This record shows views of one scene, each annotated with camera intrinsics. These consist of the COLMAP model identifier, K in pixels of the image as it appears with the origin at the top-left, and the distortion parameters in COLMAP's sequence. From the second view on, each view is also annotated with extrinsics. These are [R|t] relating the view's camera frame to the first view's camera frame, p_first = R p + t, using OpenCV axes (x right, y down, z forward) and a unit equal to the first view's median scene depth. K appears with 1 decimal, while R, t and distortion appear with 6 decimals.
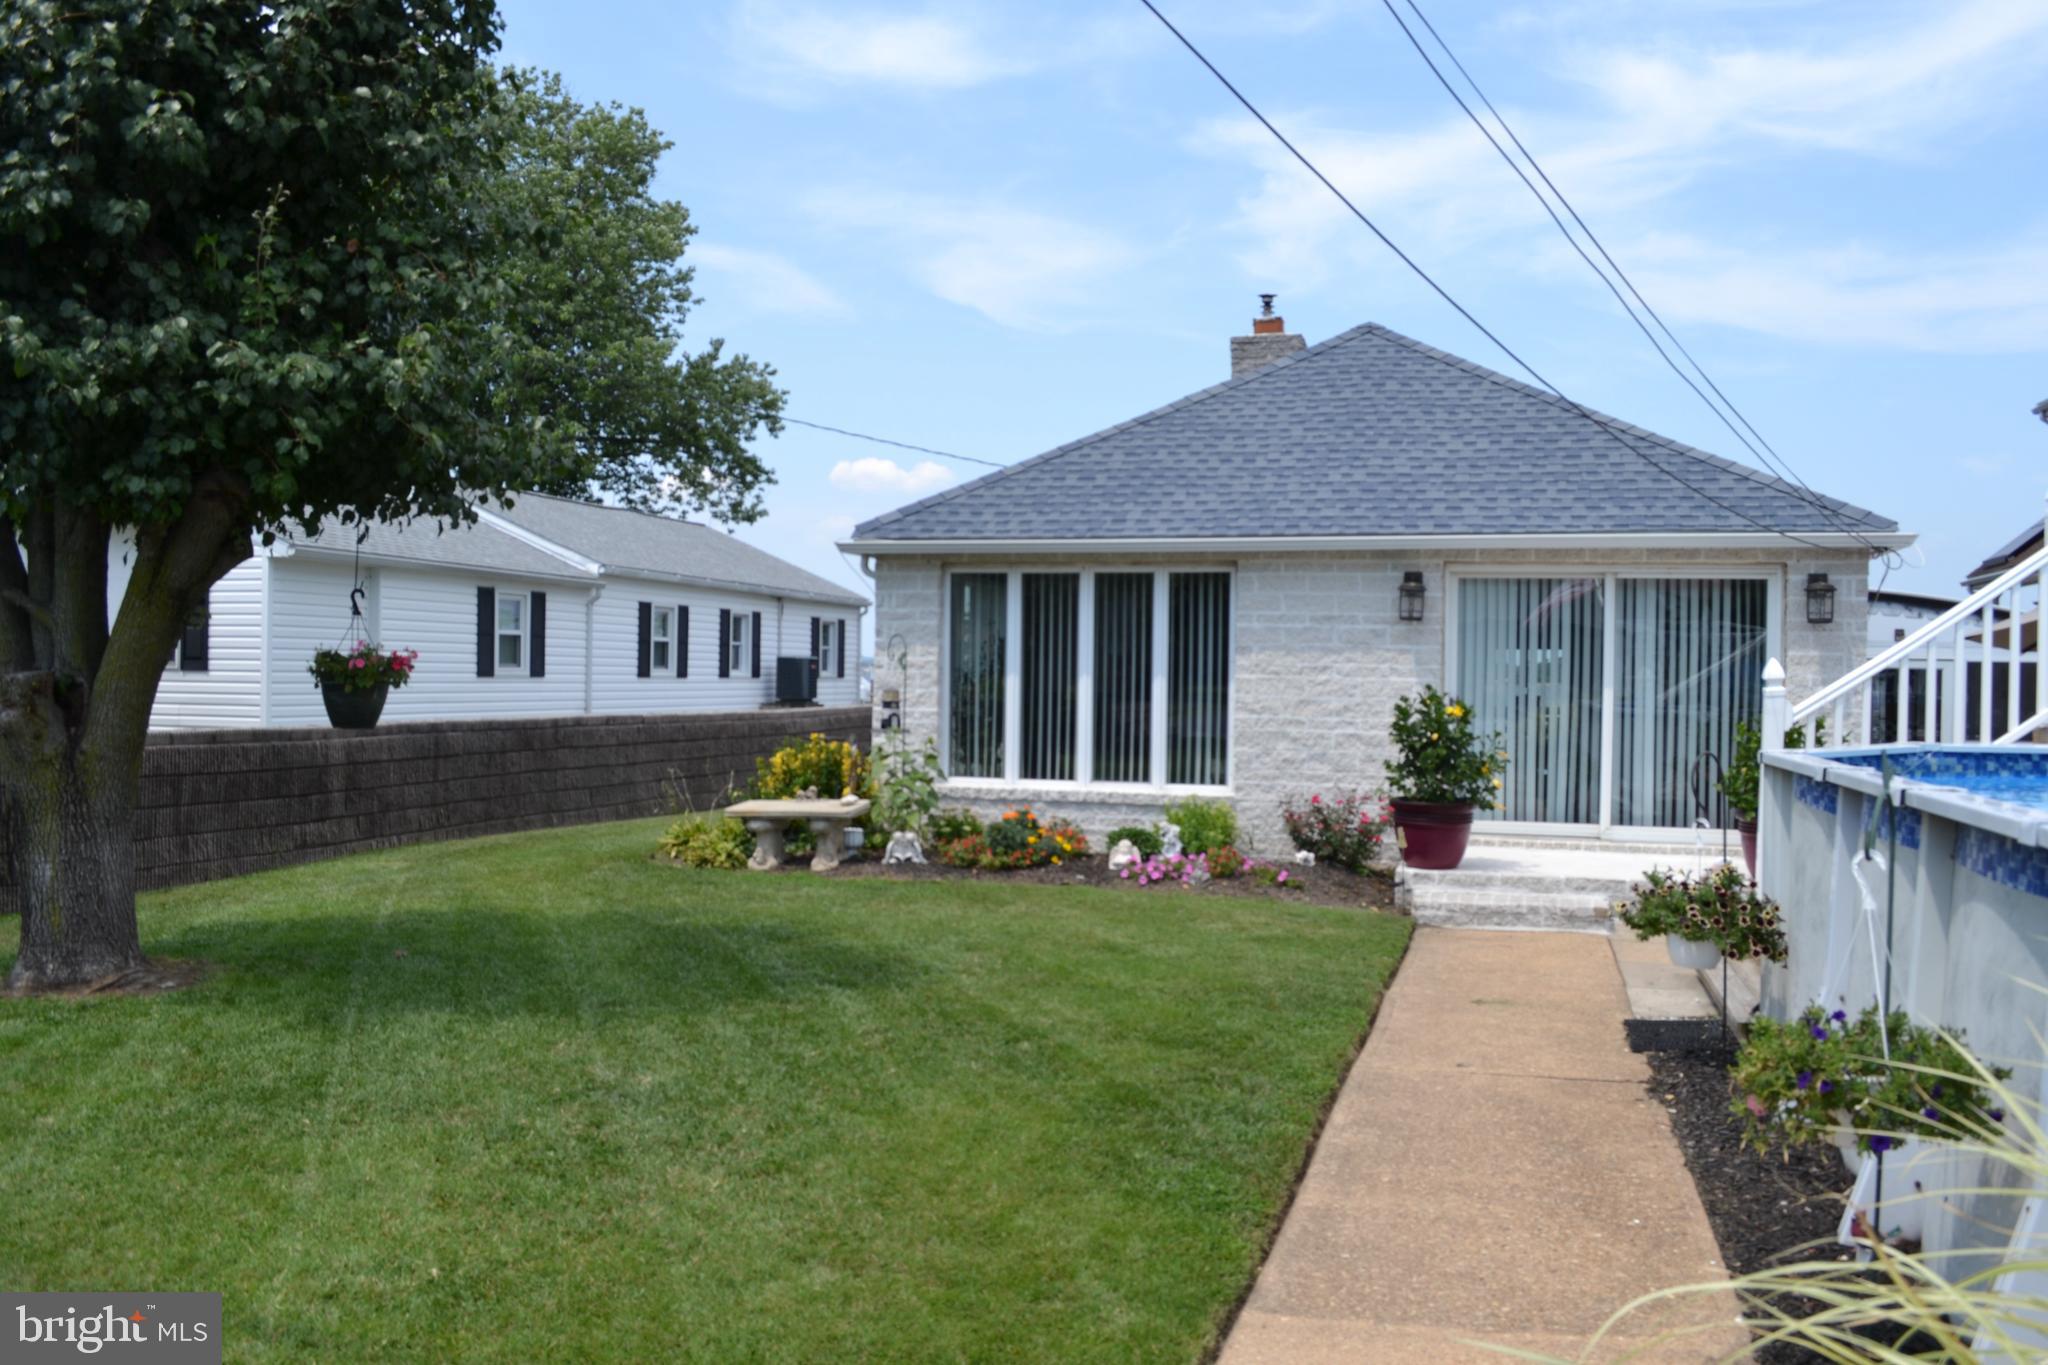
lens RADIAL K [[1680.1, 0, 1014.2], [0, 1680.1, 676.6], [0, 0, 1]] dist [-0.083810, 0.002152]
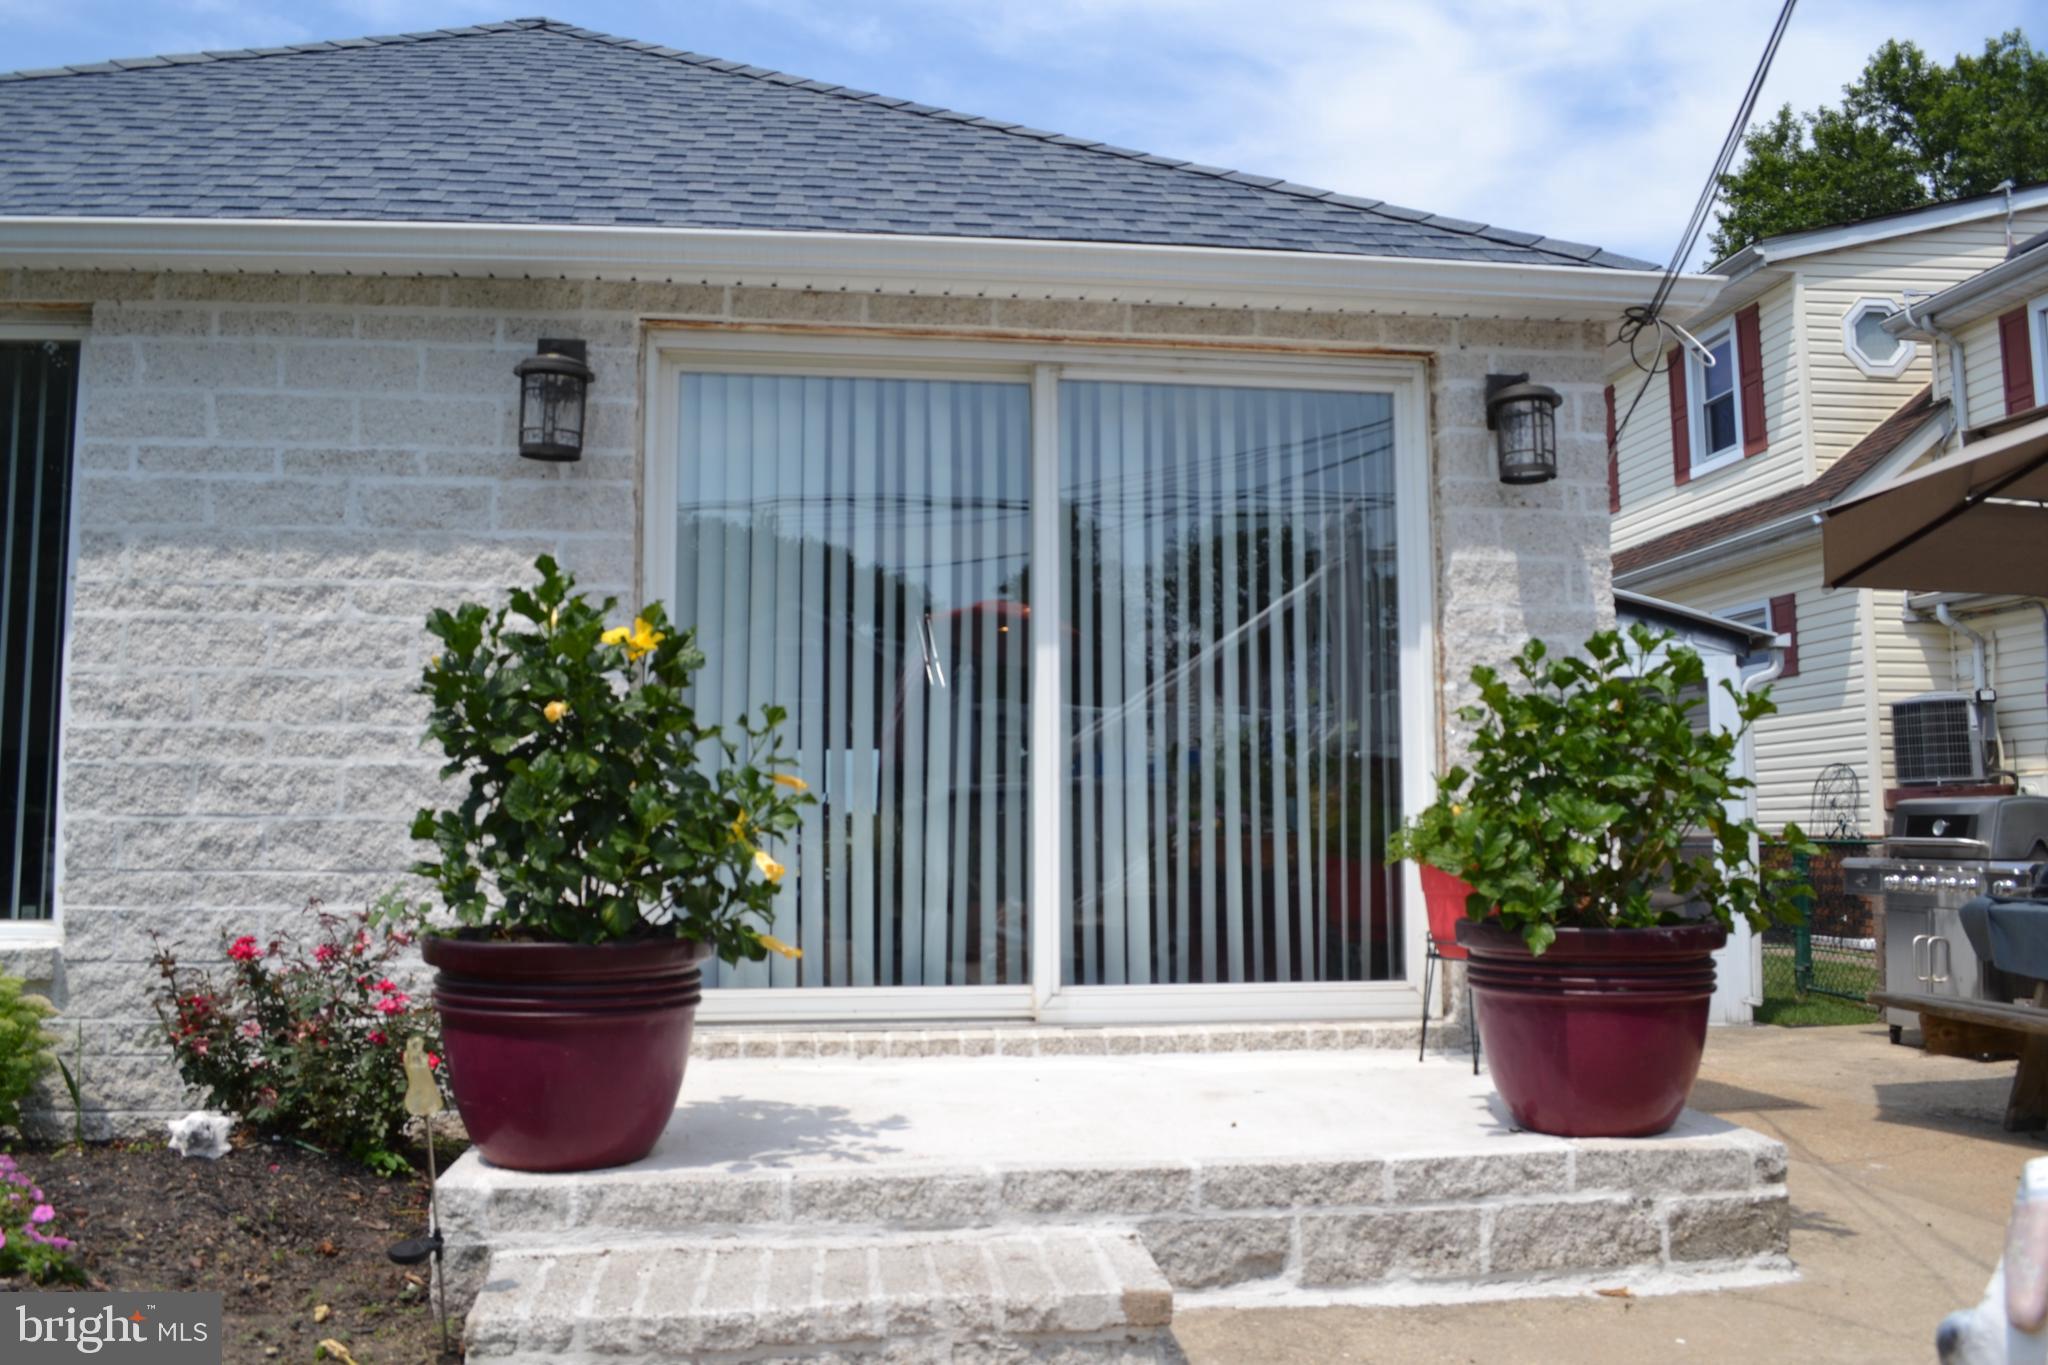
lens RADIAL K [[1680.1, 0, 1014.2], [0, 1680.1, 676.6], [0, 0, 1]] dist [-0.083810, 0.002152]
pose [[0.915492, 0.018684, 0.401903, 0.186023], [0.019518, 0.995683, -0.090748, 0.051914], [-0.401863, 0.090923, 0.911175, 0.632469]]
